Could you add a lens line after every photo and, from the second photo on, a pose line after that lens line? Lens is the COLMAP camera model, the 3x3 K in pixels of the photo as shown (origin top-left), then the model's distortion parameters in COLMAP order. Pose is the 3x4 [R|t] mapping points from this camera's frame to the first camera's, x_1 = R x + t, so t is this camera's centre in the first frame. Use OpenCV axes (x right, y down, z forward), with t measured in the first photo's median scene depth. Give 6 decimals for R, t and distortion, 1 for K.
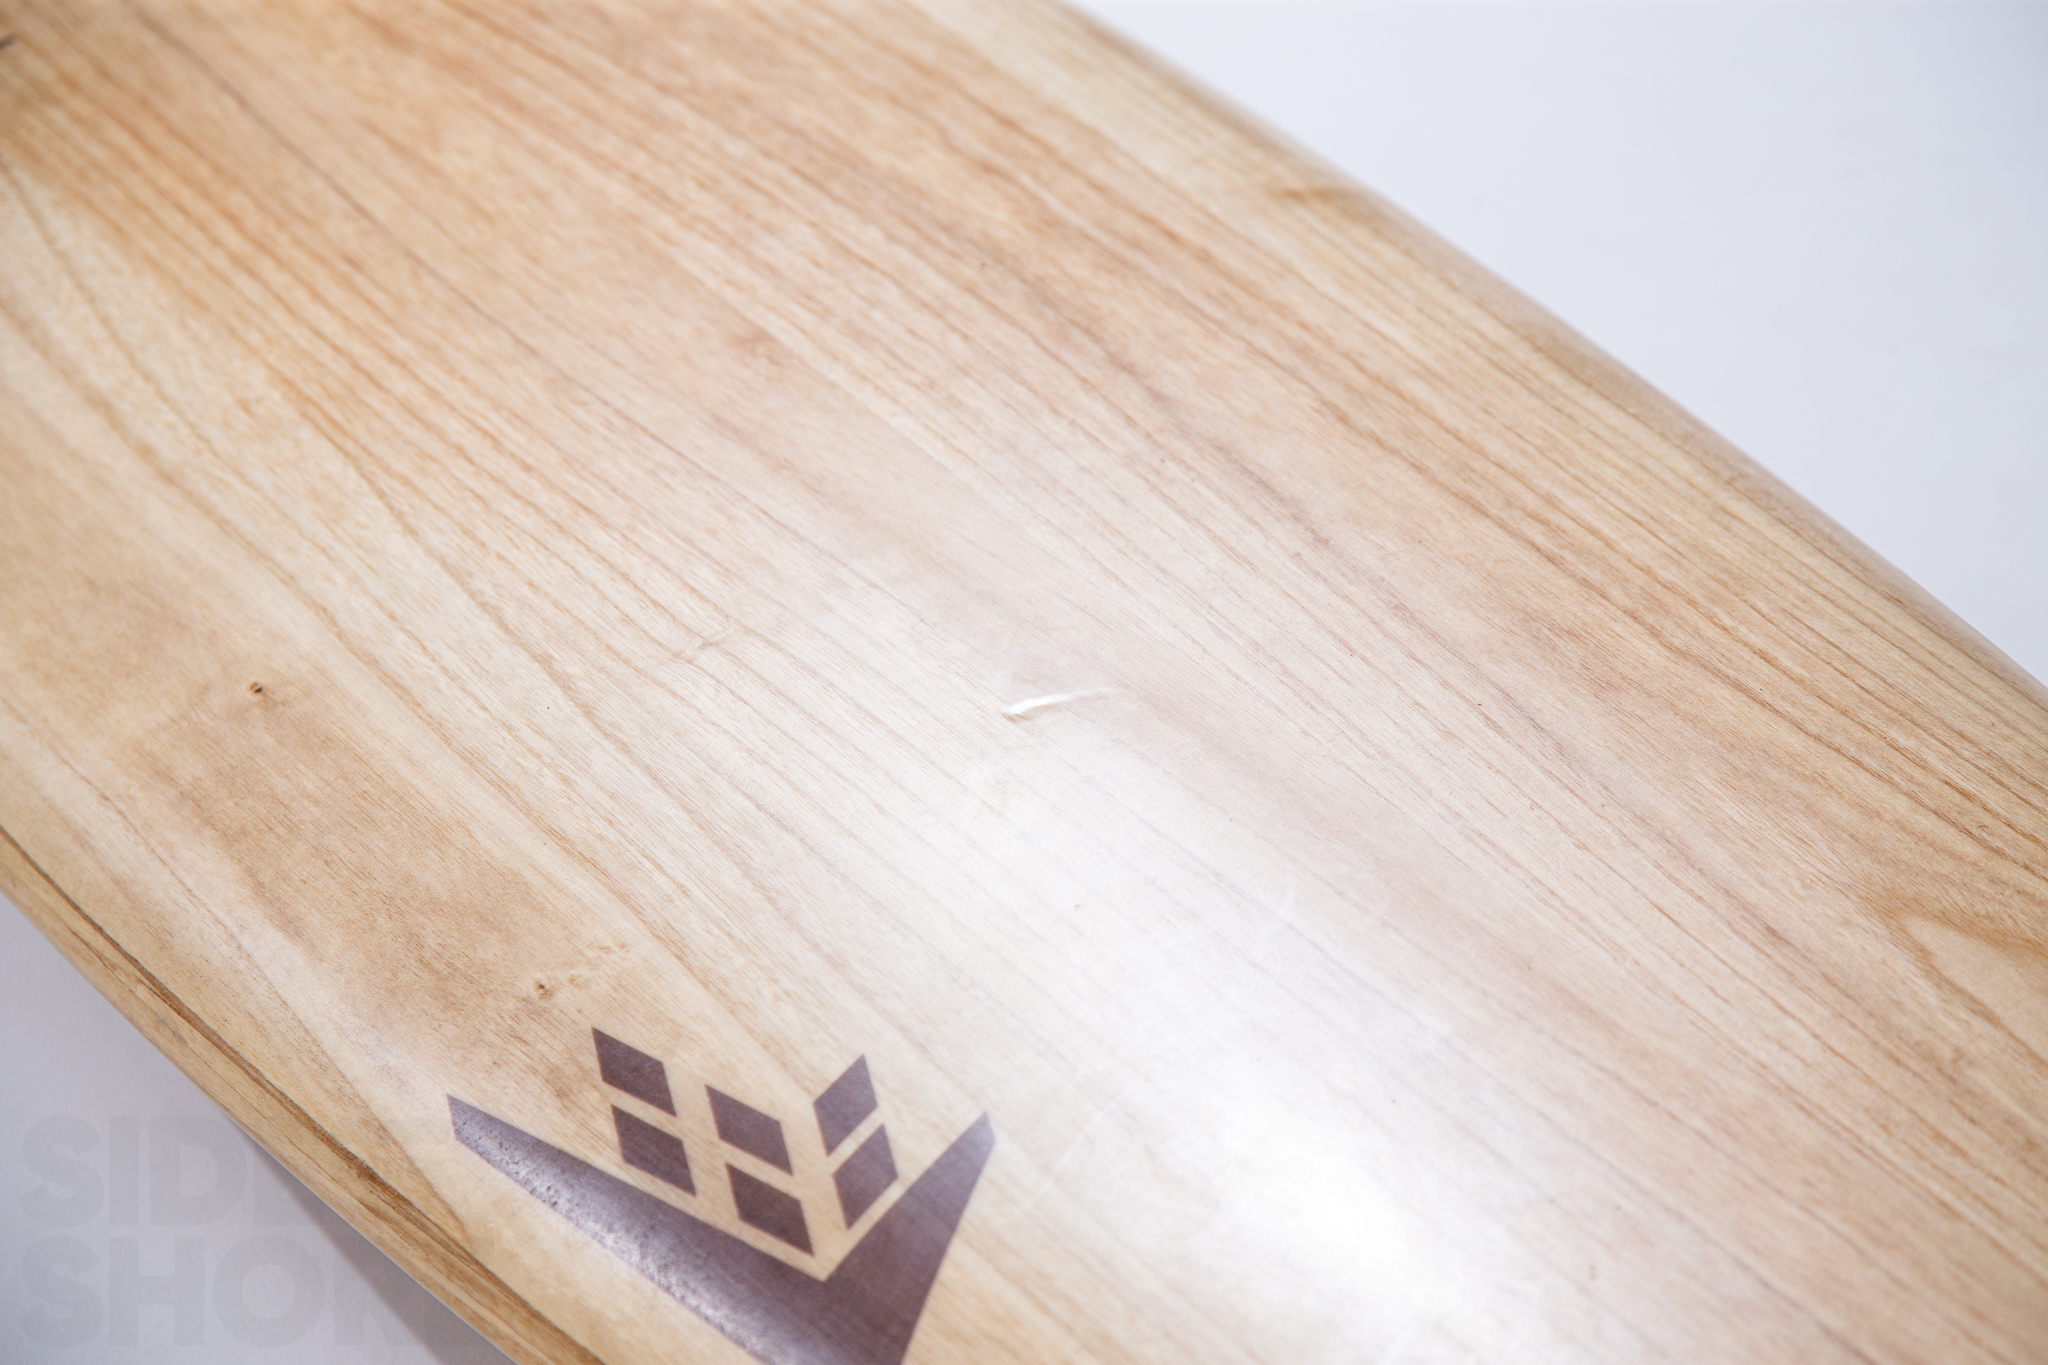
lens RADIAL K [[5473.7, 0, 1020.3], [0, 5473.7, 675.3], [0, 0, 1]] dist [0.482247, 0.000000]
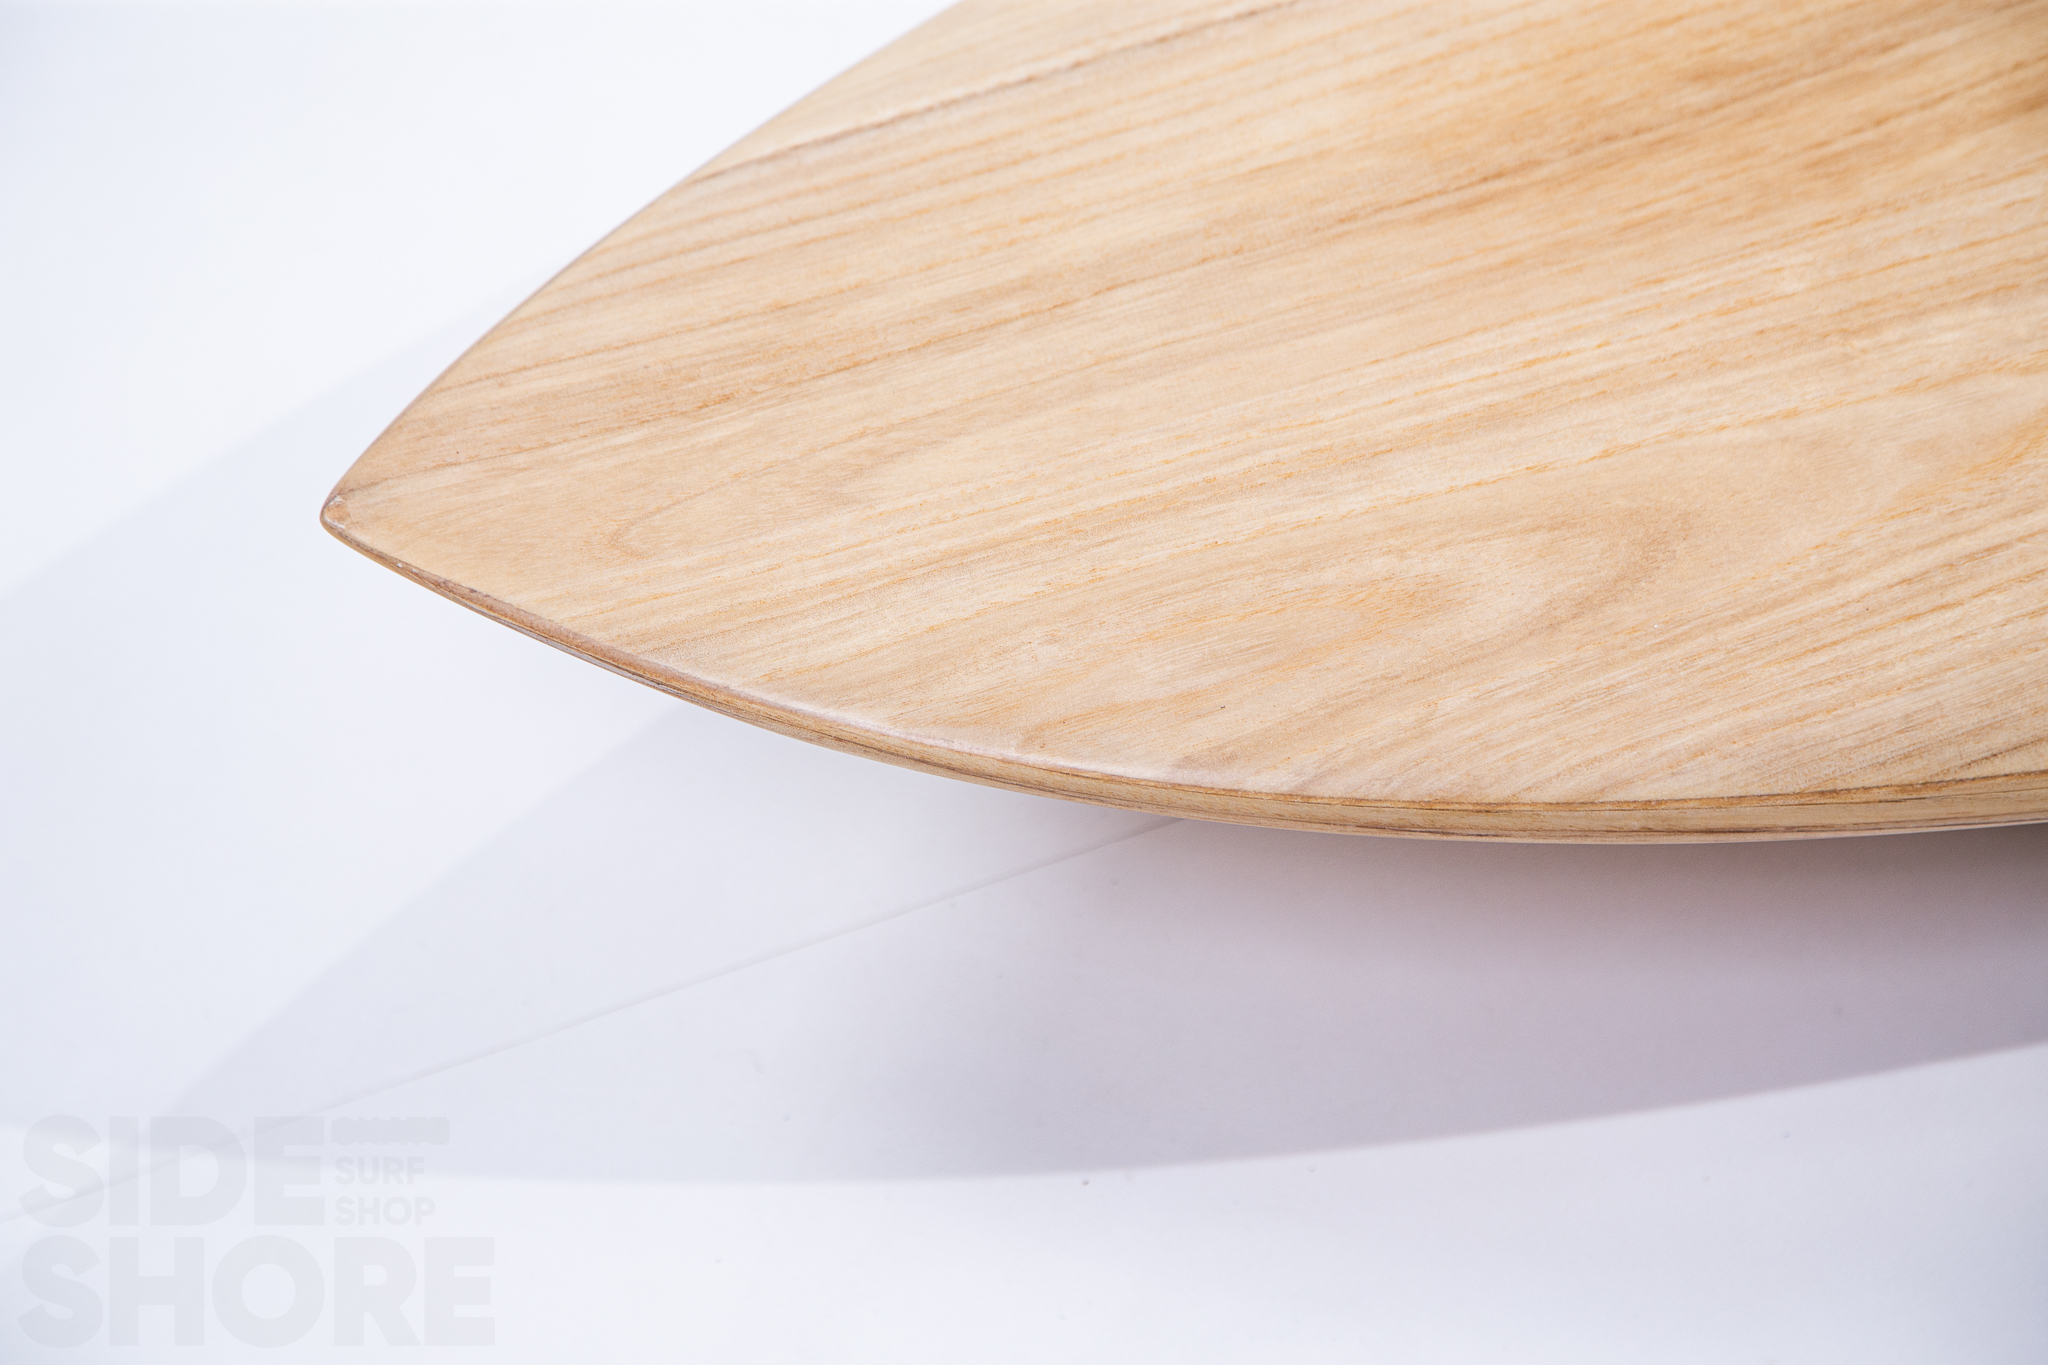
lens RADIAL K [[5473.7, 0, 1017.8], [0, 5473.7, 689.6], [0, 0, 1]] dist [0.482247, 0.000000]
pose [[-0.287073, 0.839820, -0.460750, 0.717886], [-0.470729, 0.295232, 0.831416, -0.673859], [0.834268, 0.455566, 0.310574, 0.560965]]
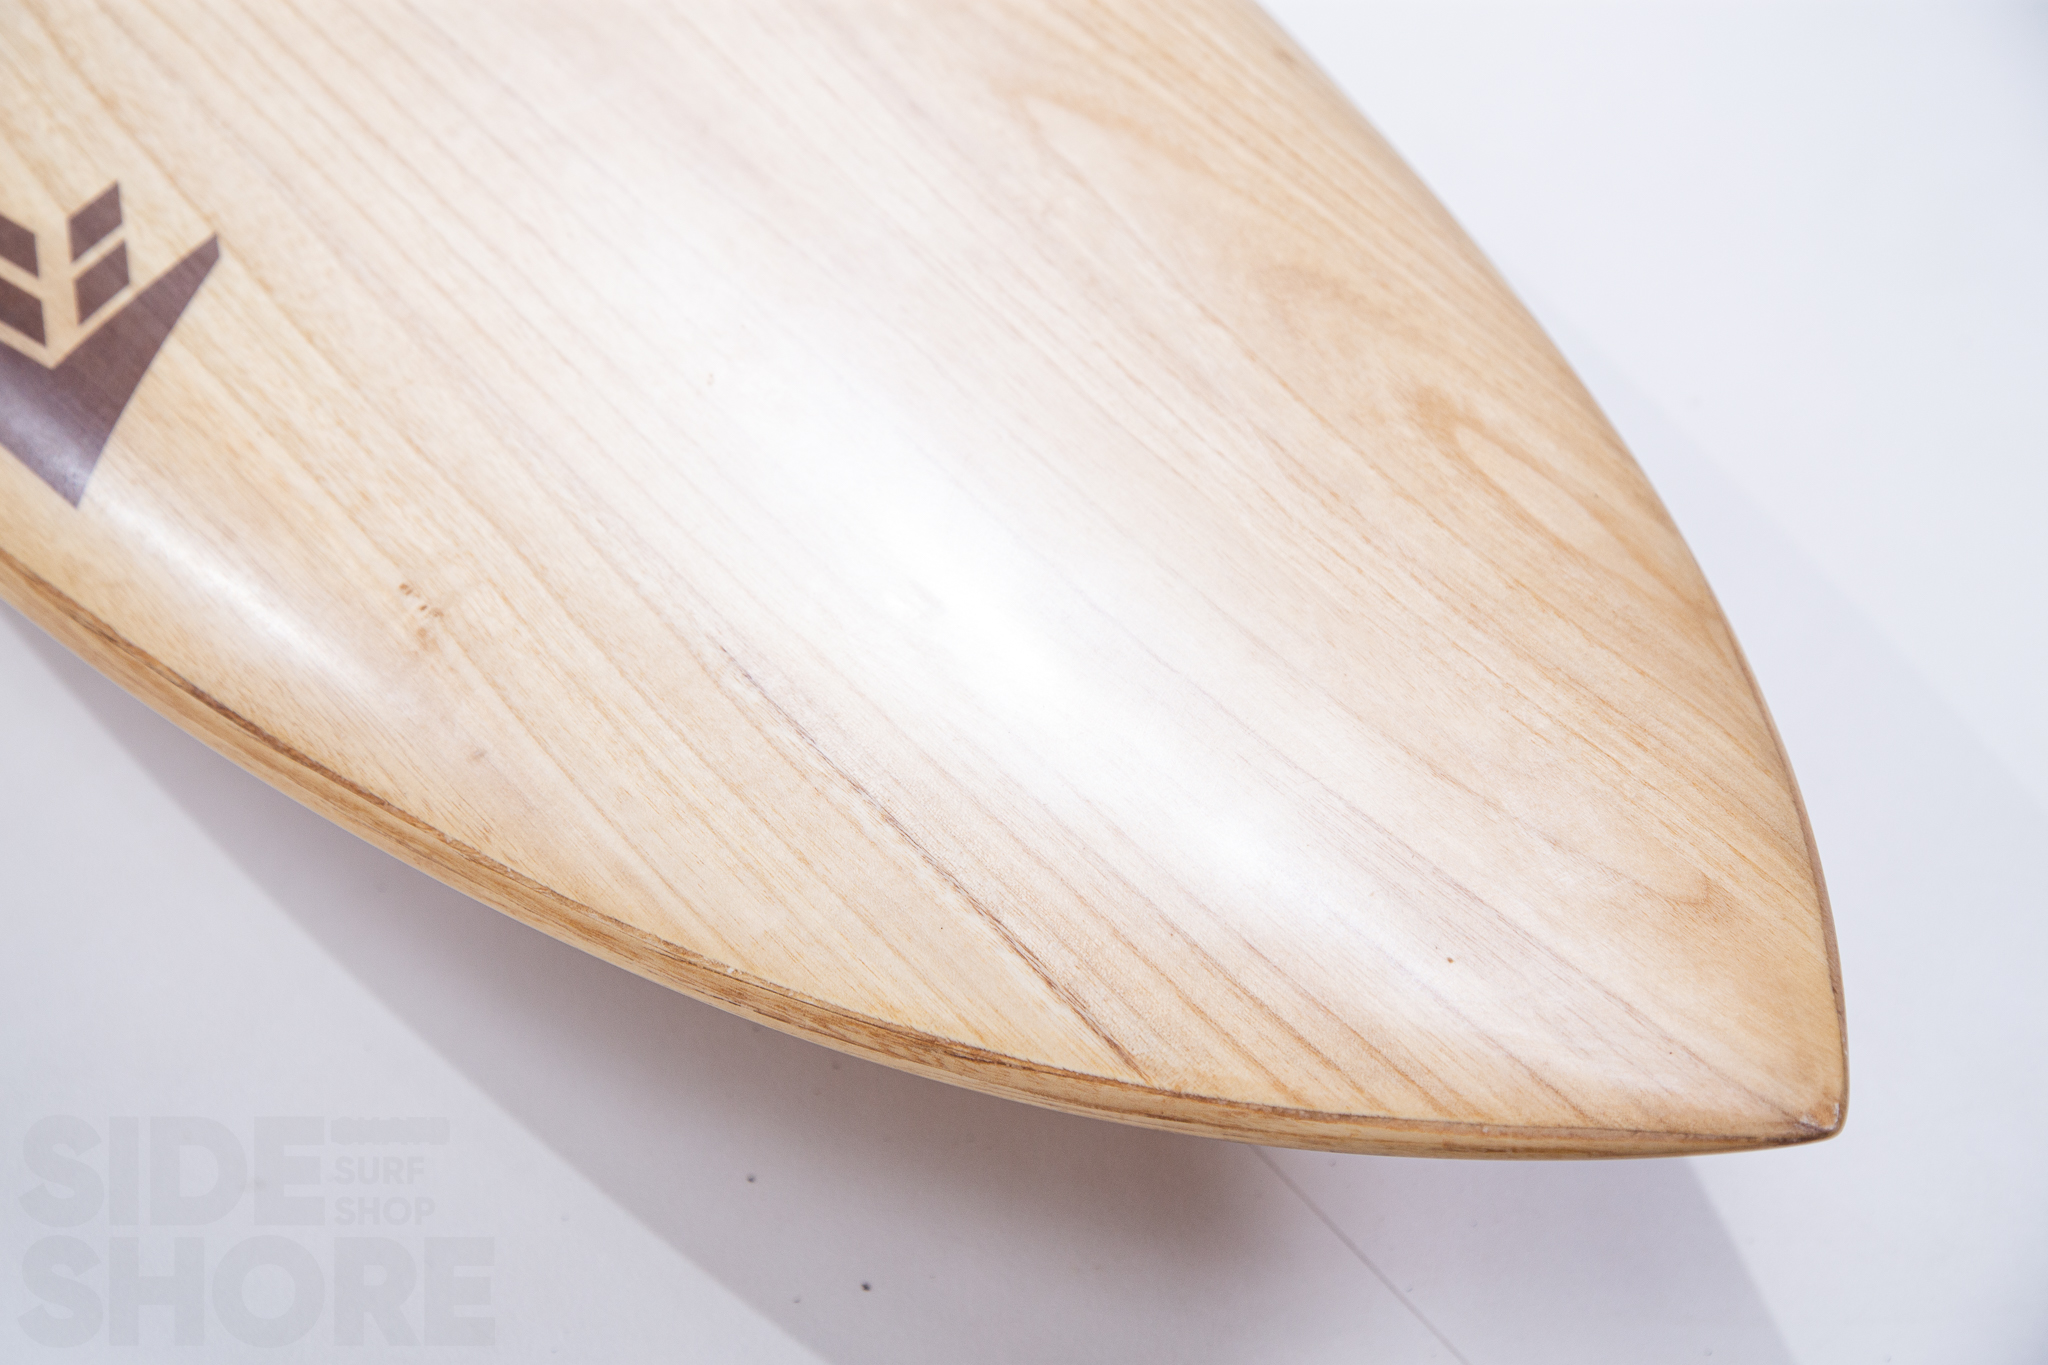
lens RADIAL K [[3492.8, 0, 1030.2], [0, 3492.8, 690.4], [0, 0, 1]] dist [0.171890, 0.000000]
pose [[0.997907, 0.026748, 0.058883, 0.120200], [-0.035861, 0.986528, 0.159612, 0.049136], [-0.053820, -0.161390, 0.985422, 0.243667]]
